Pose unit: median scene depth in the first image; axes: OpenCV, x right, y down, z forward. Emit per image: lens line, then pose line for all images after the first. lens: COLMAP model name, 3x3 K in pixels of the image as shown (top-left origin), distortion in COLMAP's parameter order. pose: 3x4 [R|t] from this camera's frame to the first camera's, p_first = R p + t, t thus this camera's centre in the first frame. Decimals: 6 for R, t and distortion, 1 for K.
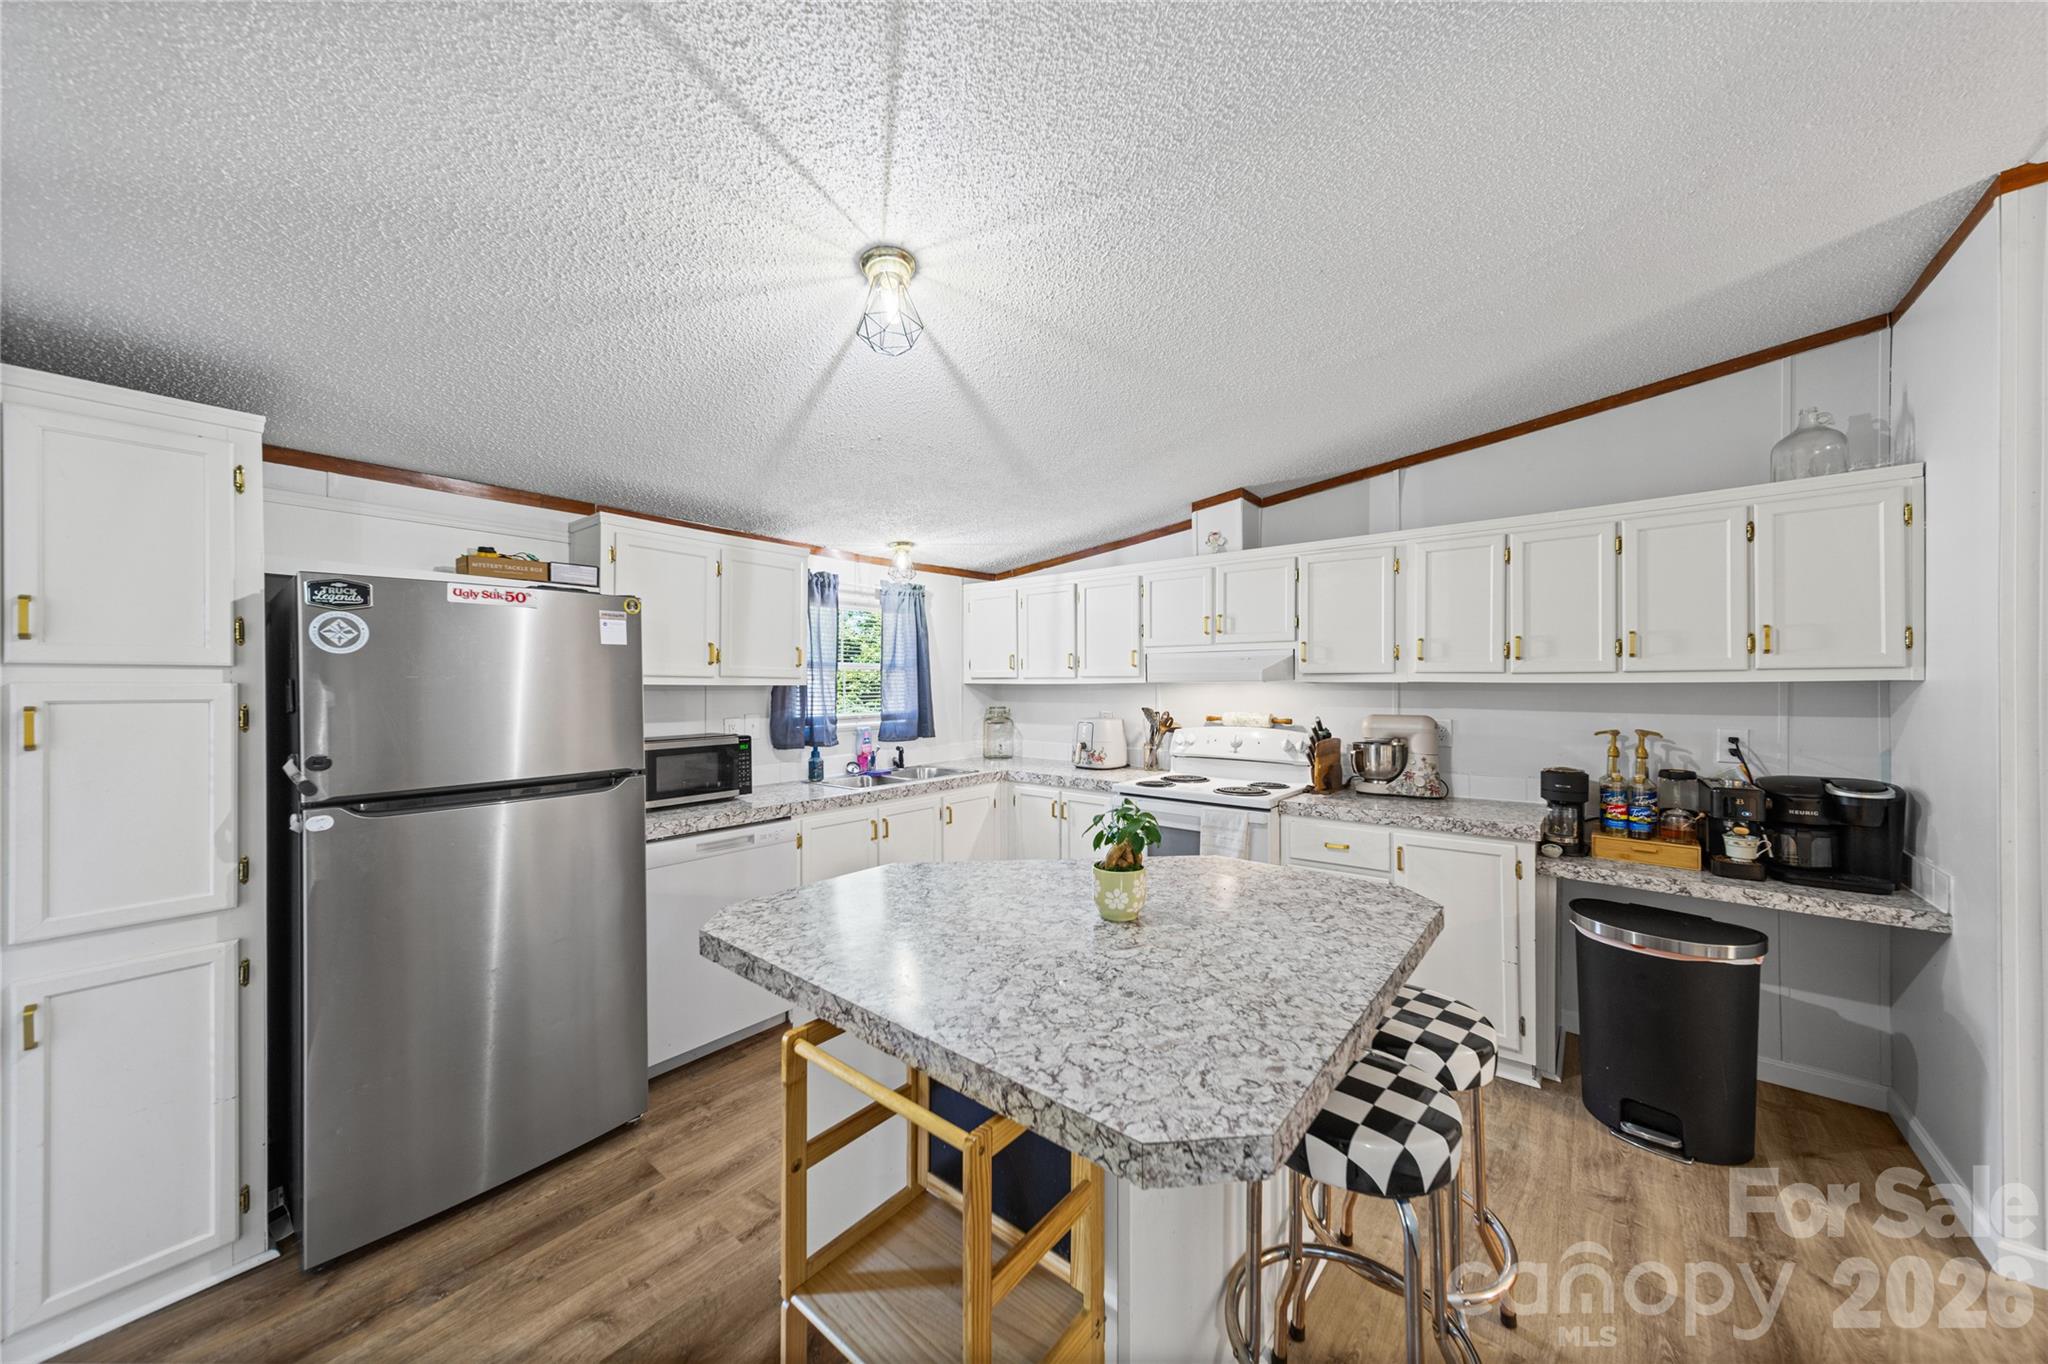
lens RADIAL K [[705.8, 0, 1023.1], [0, 705.8, 681.2], [0, 0, 1]] dist [0.006147, -0.000153]
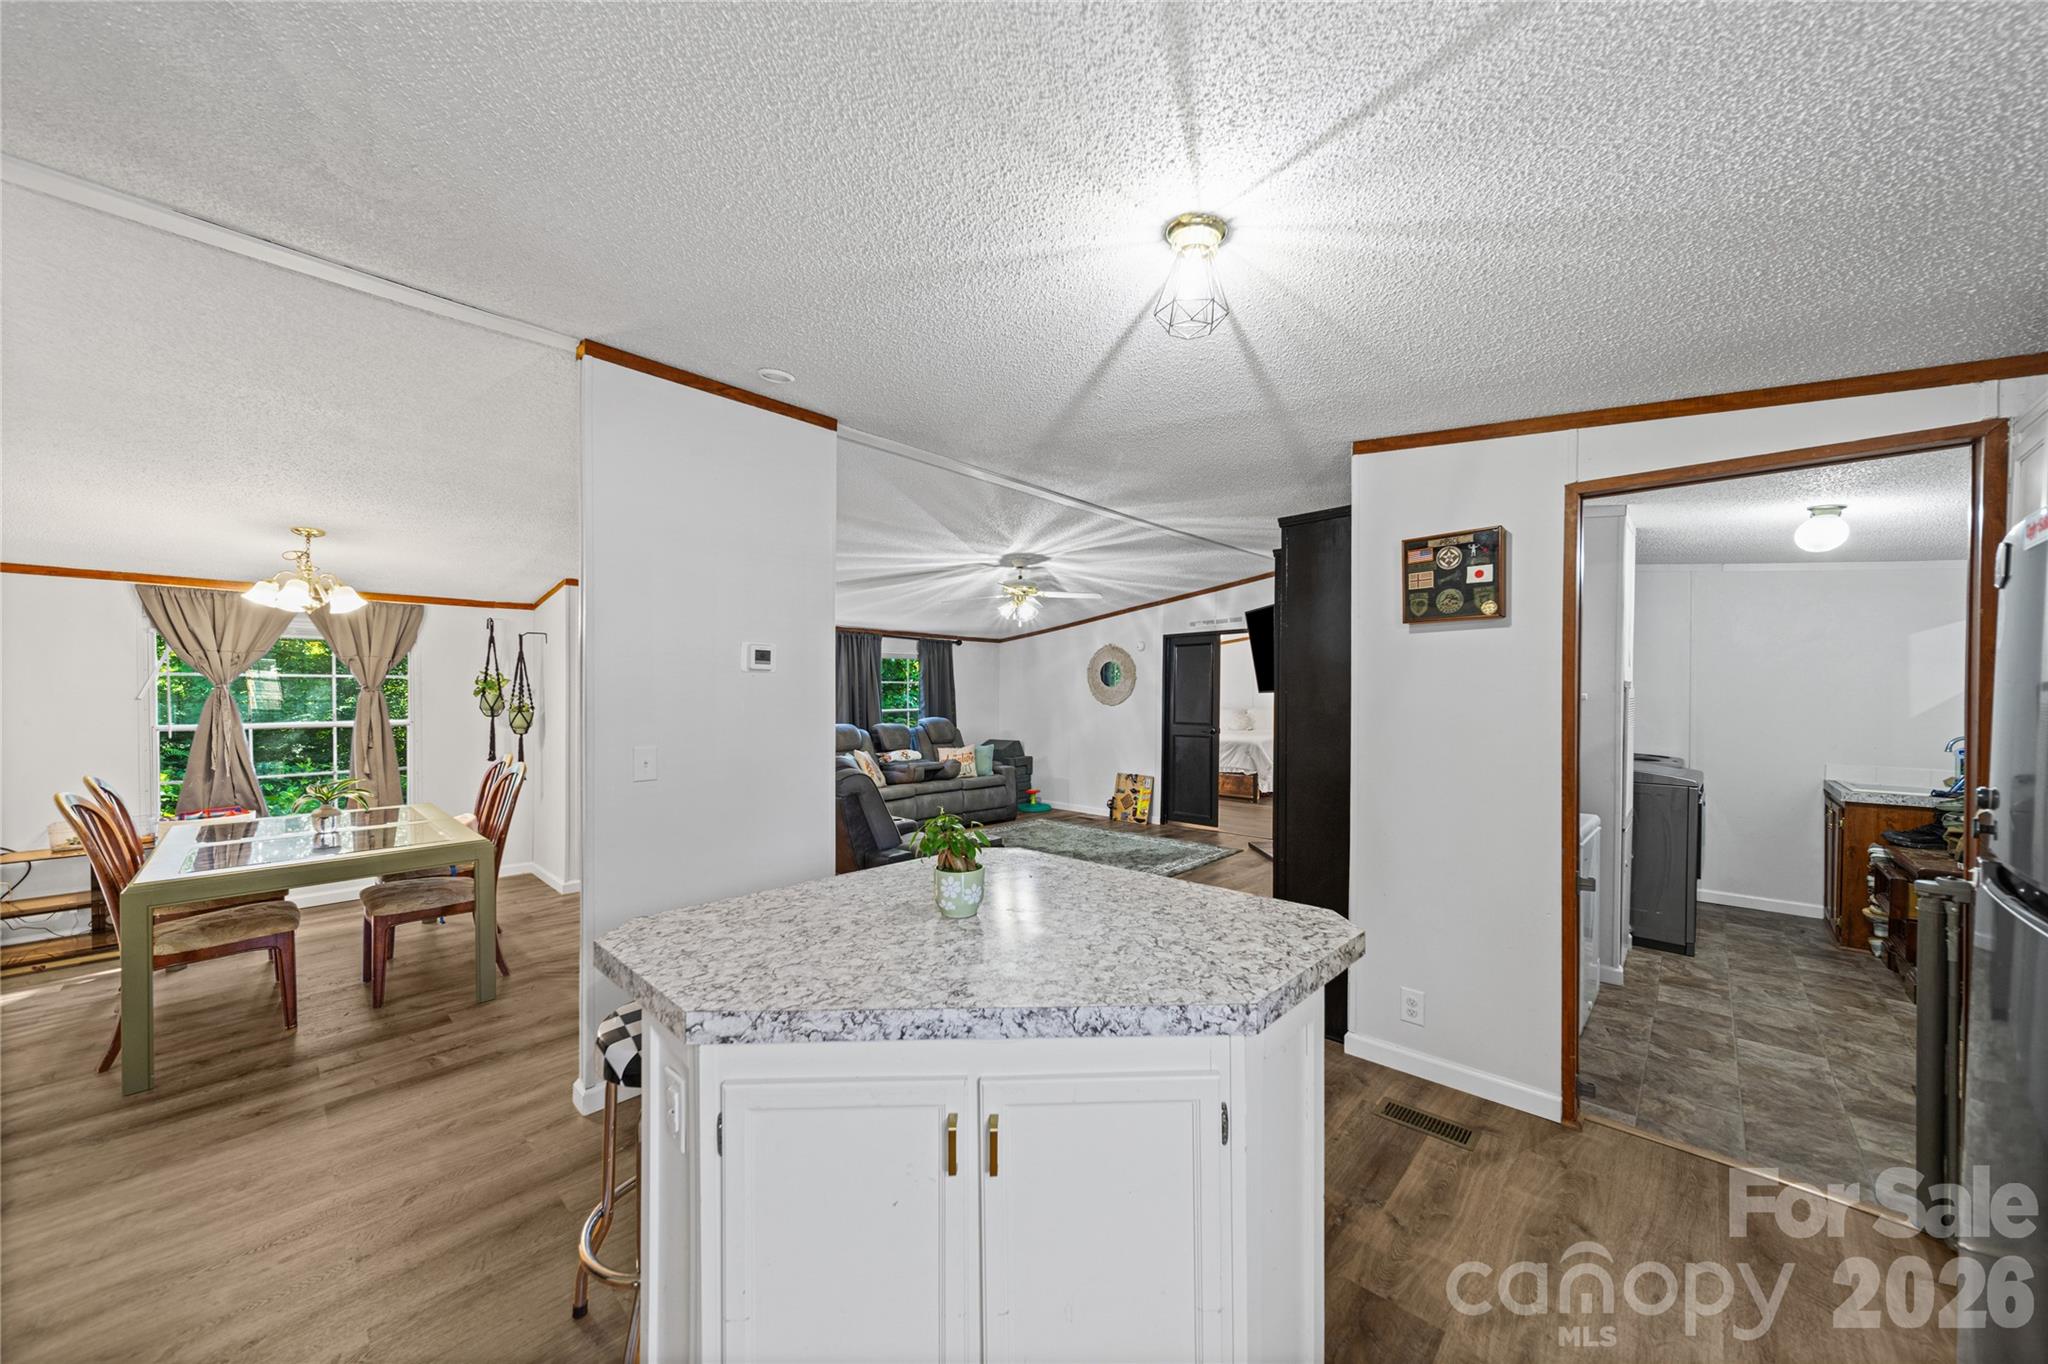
lens RADIAL K [[705.8, 0, 1032.8], [0, 705.8, 708.1], [0, 0, 1]] dist [0.006147, -0.000153]
pose [[-0.997603, -0.000024, 0.069191, -0.021677], [0.001180, 0.999849, 0.017362, 0.000615], [-0.069181, 0.017402, -0.997452, 0.903304]]
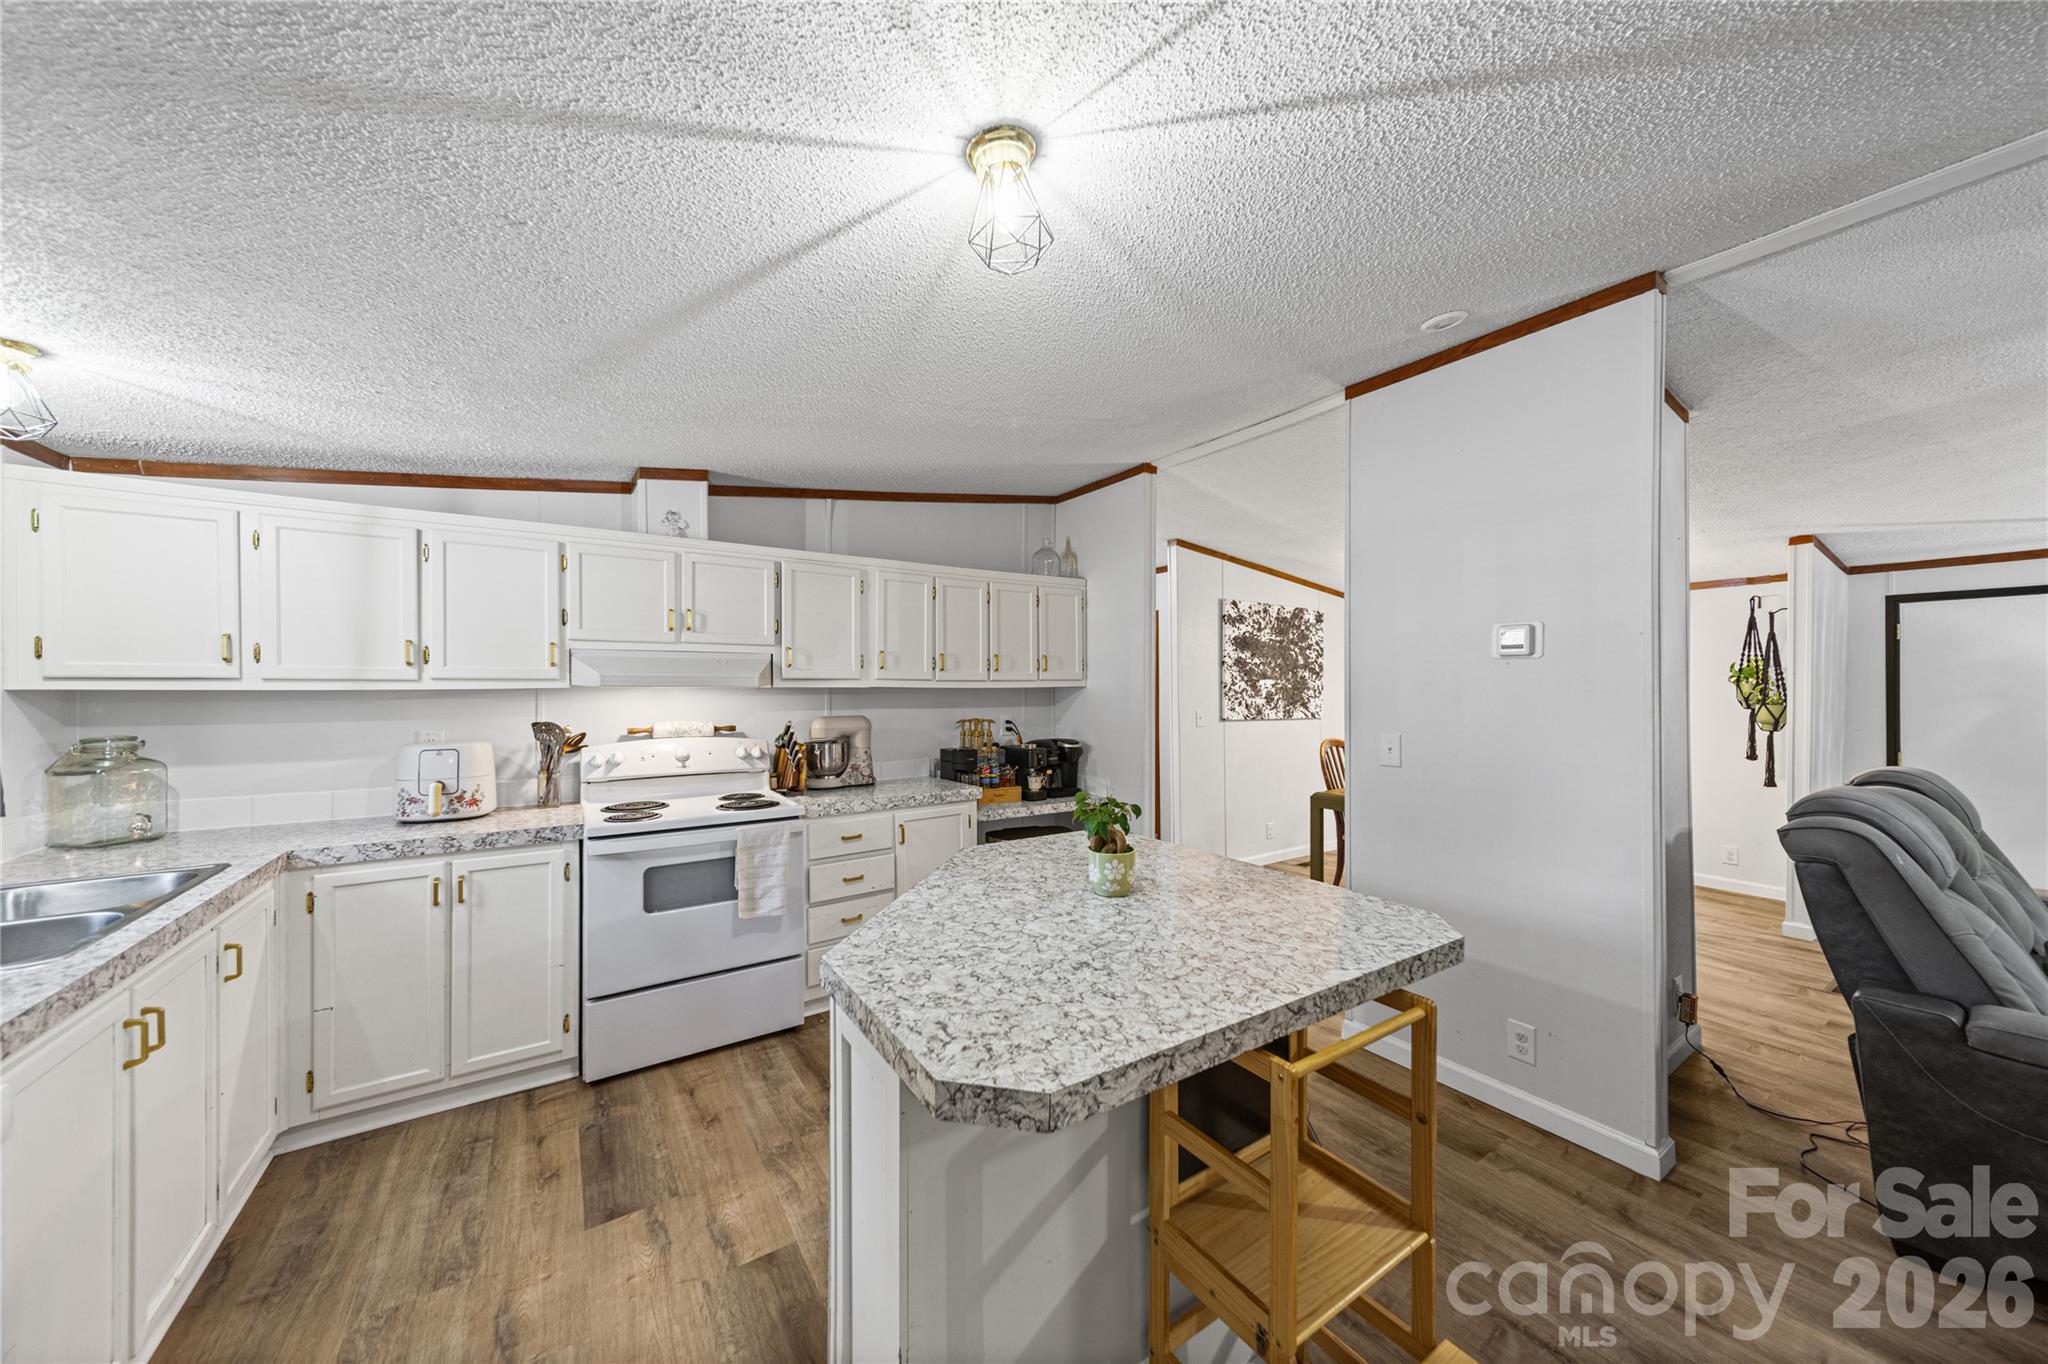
lens RADIAL K [[705.8, 0, 1029.9], [0, 705.8, 687.2], [0, 0, 1]] dist [0.006147, -0.000153]
pose [[0.286911, 0.001018, 0.957957, -0.434857], [-0.002154, 0.999998, -0.000418, 0.000779], [-0.957955, -0.001943, 0.286913, 0.350541]]
